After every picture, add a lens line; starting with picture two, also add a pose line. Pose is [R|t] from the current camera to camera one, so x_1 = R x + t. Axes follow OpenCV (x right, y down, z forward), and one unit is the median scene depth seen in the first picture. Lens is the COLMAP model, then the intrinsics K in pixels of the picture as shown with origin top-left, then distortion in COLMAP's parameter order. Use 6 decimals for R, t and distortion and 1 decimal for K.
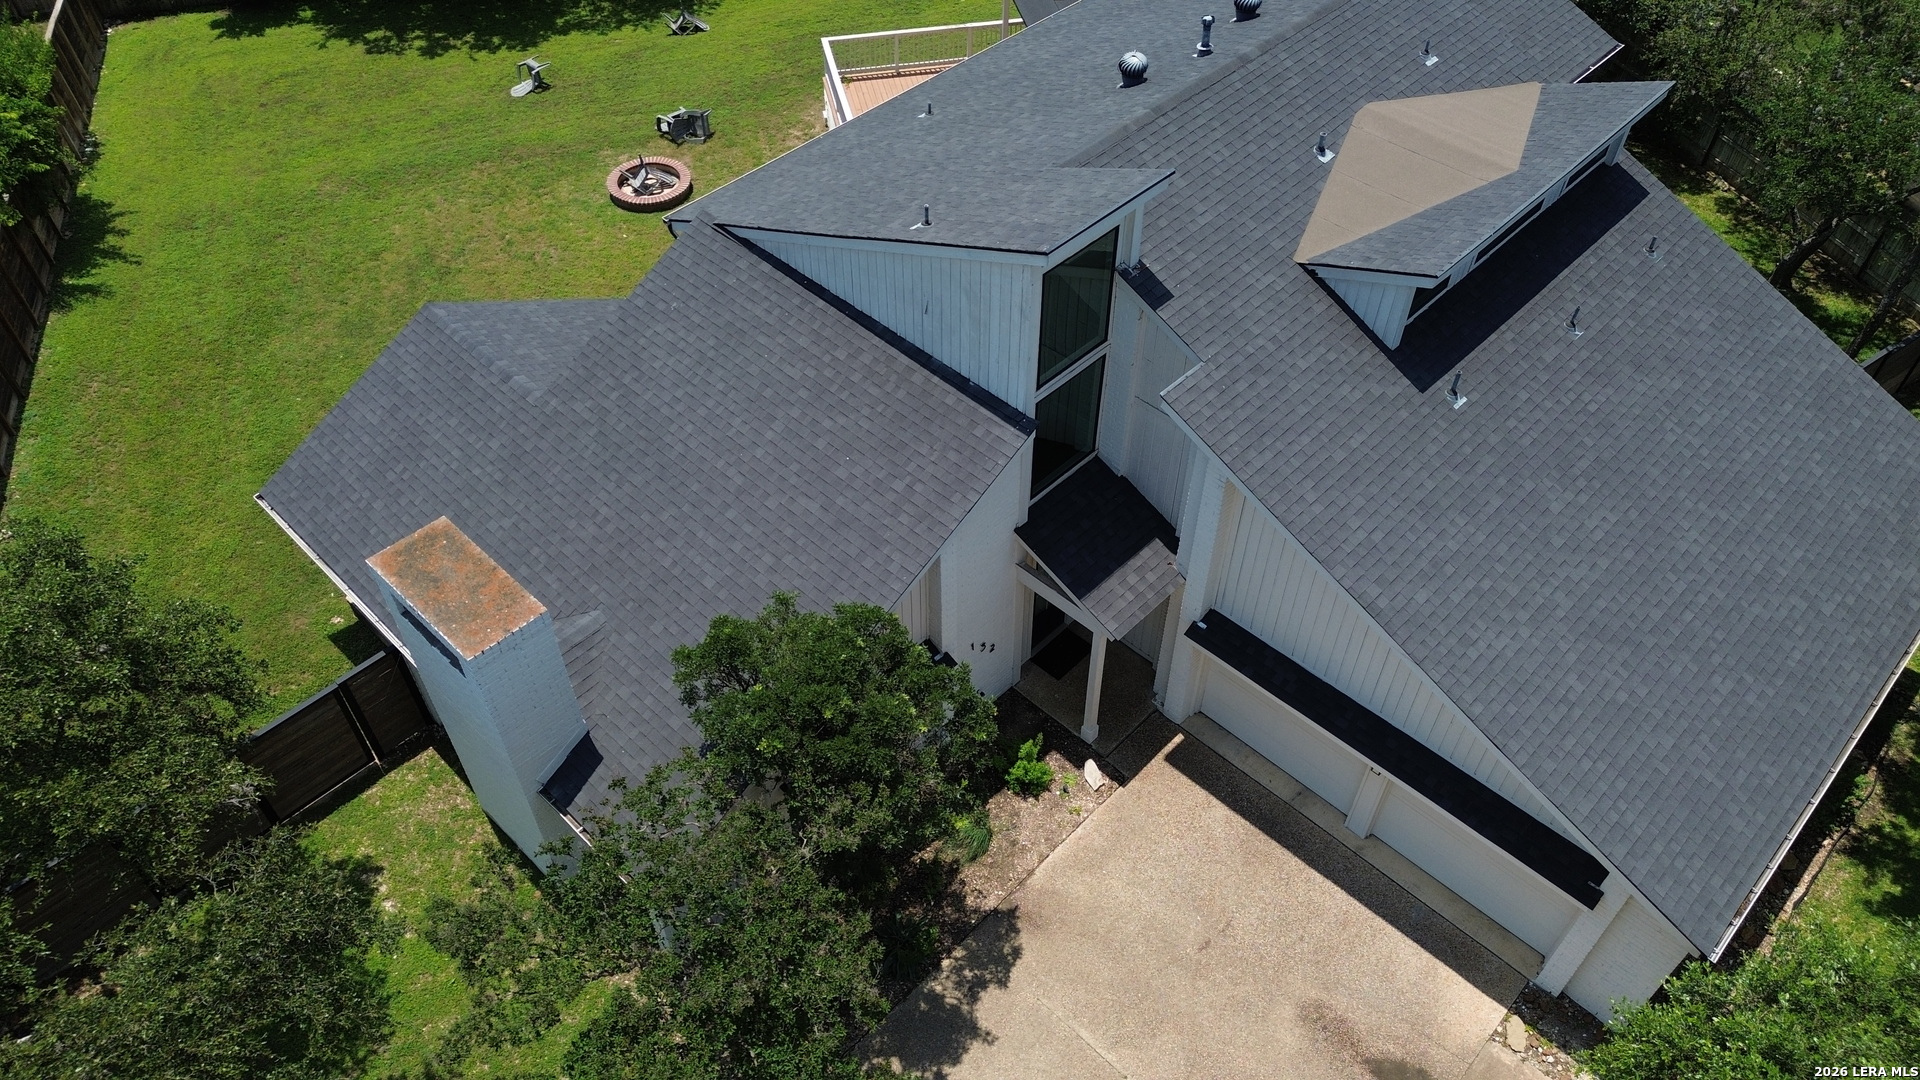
lens RADIAL K [[1362.2, 0, 964.8], [0, 1362.2, 547.3], [0, 0, 1]] dist [0.070860, -0.064765]
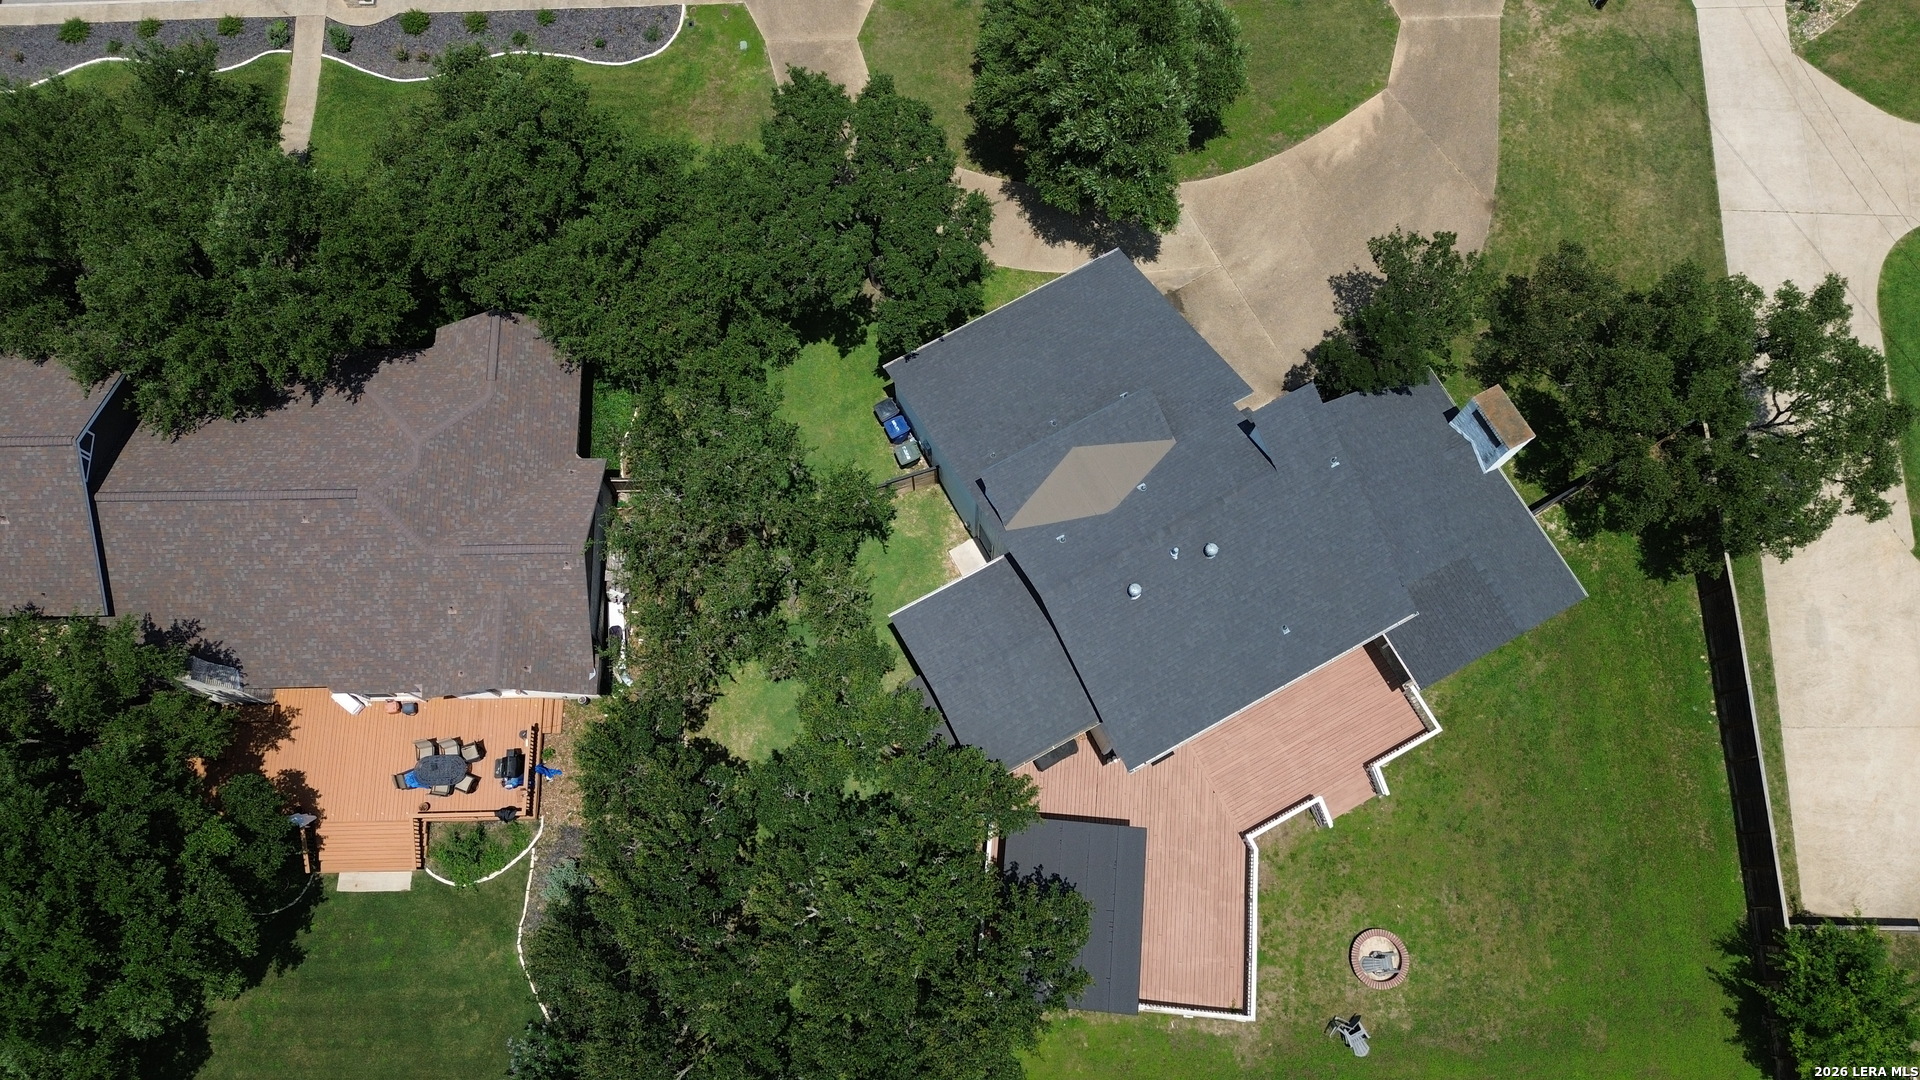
lens RADIAL K [[1362.2, 0, 959.0], [0, 1362.2, 540.7], [0, 0, 1]] dist [0.070860, -0.064765]
pose [[-0.953350, -0.291004, 0.080251, 0.333711], [0.218308, -0.481039, 0.849084, -2.246773], [-0.208483, 0.826993, 0.522127, -0.047923]]
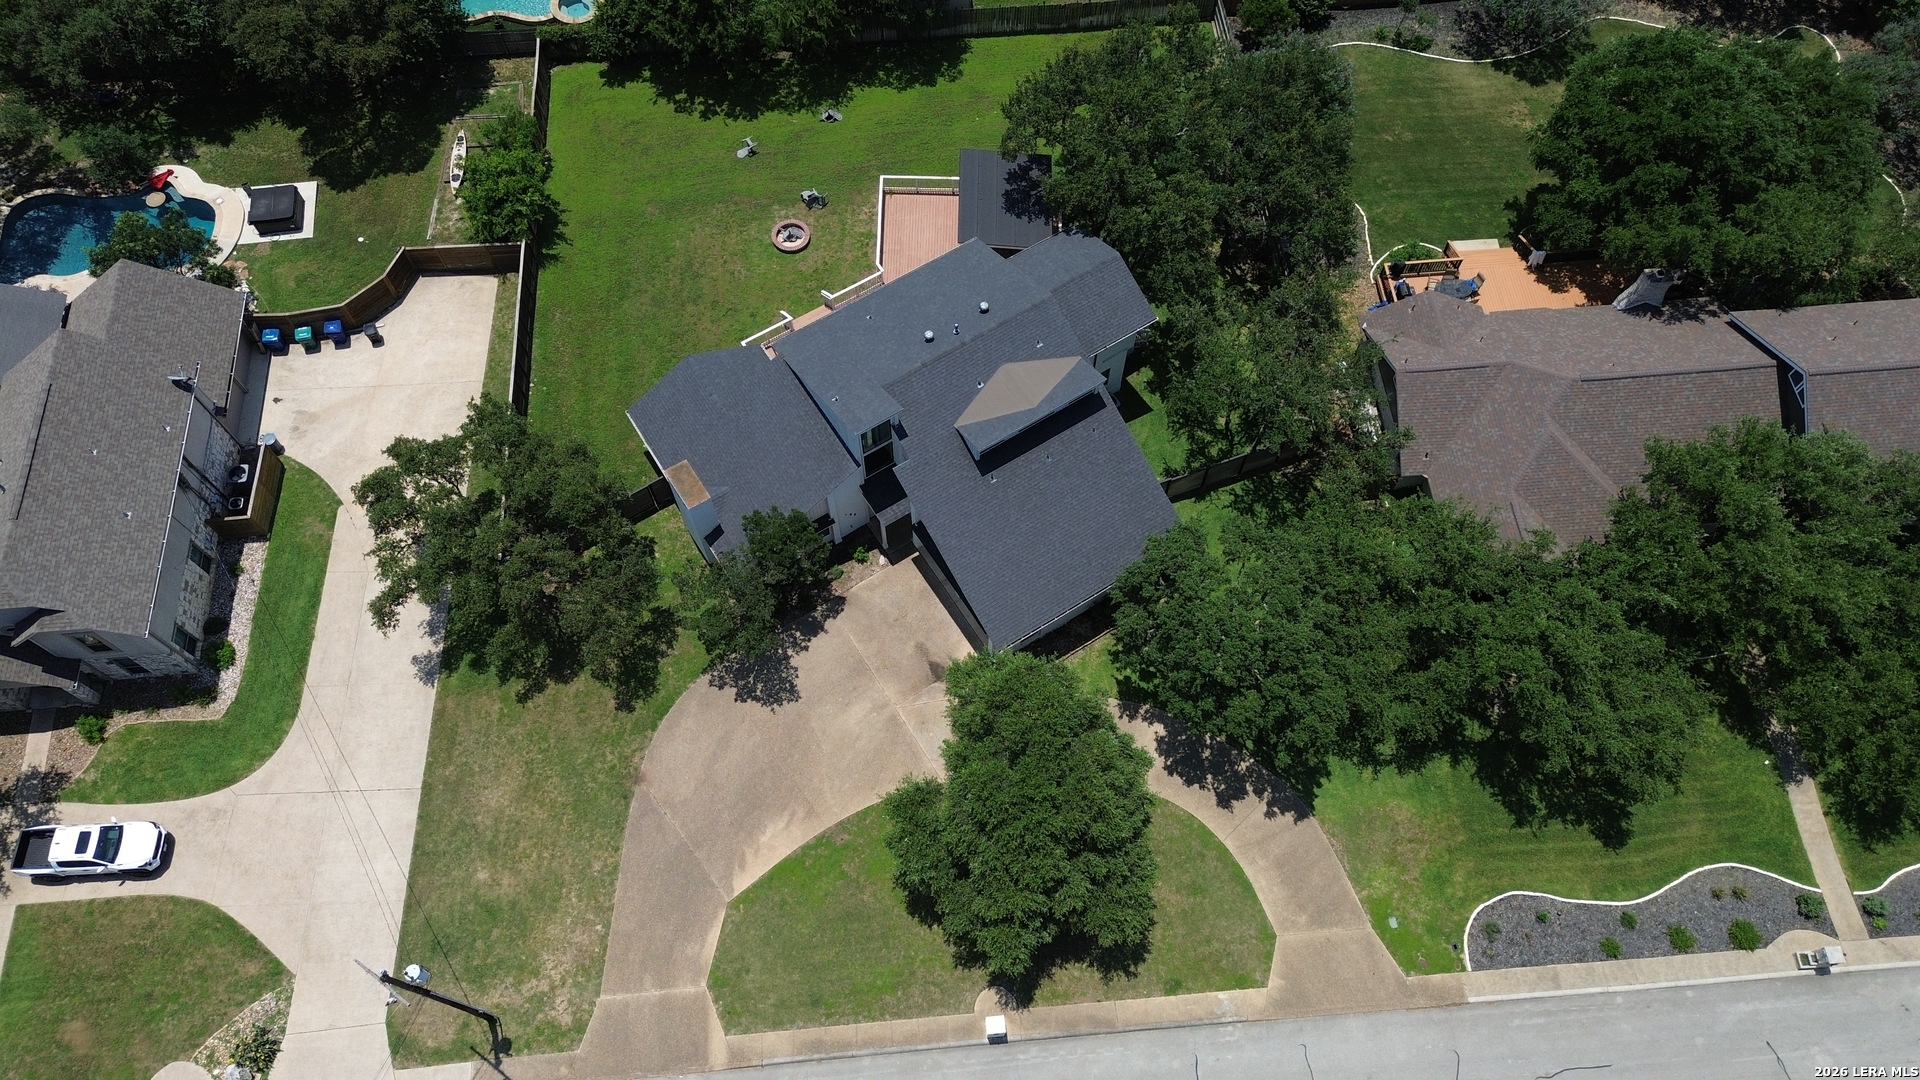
lens RADIAL K [[1362.2, 0, 960.4], [0, 1362.2, 544.3], [0, 0, 1]] dist [0.070860, -0.064765]
pose [[0.972189, 0.209260, -0.105163, 0.582607], [-0.170675, 0.940533, 0.293714, -0.791700], [0.160372, -0.267596, 0.950091, -1.844412]]
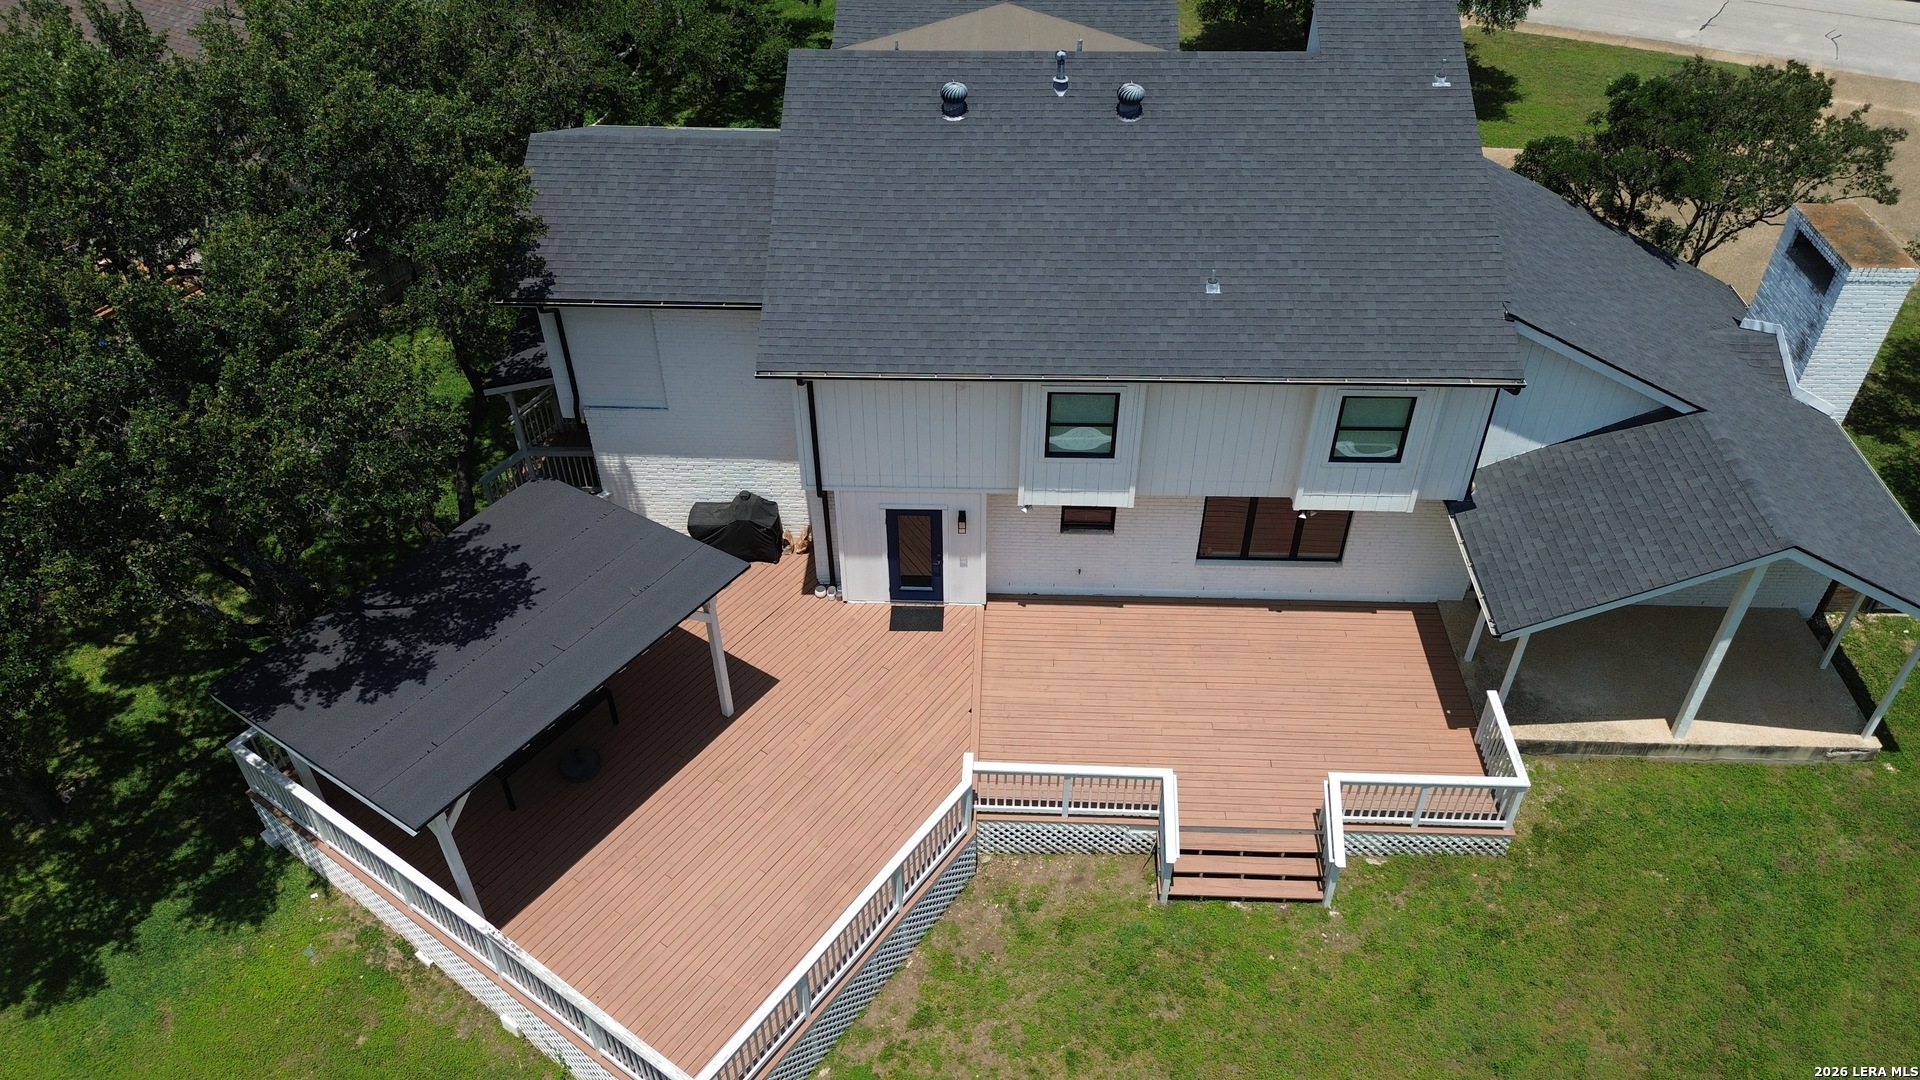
lens RADIAL K [[1362.2, 0, 959.9], [0, 1362.2, 538.5], [0, 0, 1]] dist [0.070860, -0.064765]
pose [[-0.668621, -0.483394, 0.565045, -0.562415], [0.549125, 0.191402, 0.813527, -1.234565], [-0.501405, 0.854222, 0.137468, 1.211882]]
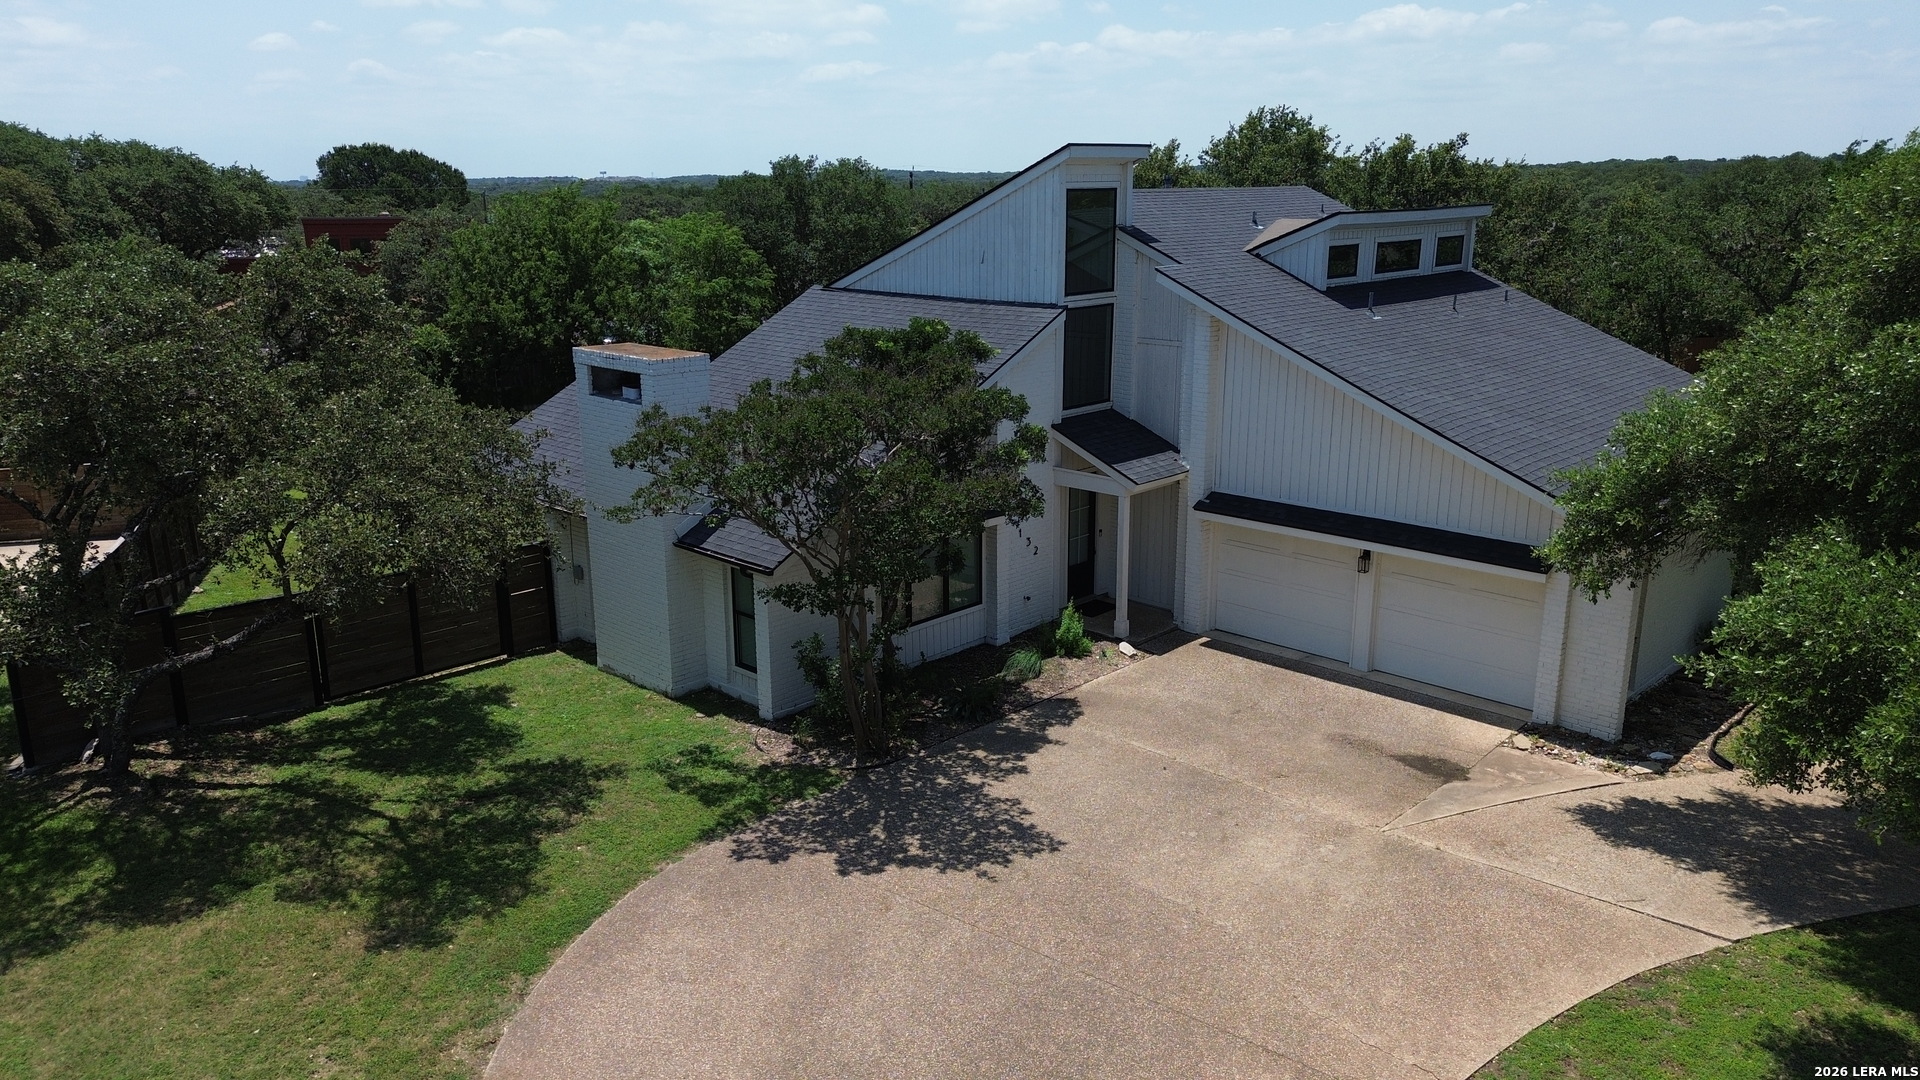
lens RADIAL K [[1362.2, 0, 960.8], [0, 1362.2, 535.7], [0, 0, 1]] dist [0.070860, -0.064765]
pose [[0.999953, -0.009658, 0.000205, -0.047485], [0.008240, 0.841693, -0.539893, 0.722978], [0.005042, 0.539870, 0.841733, -0.023778]]
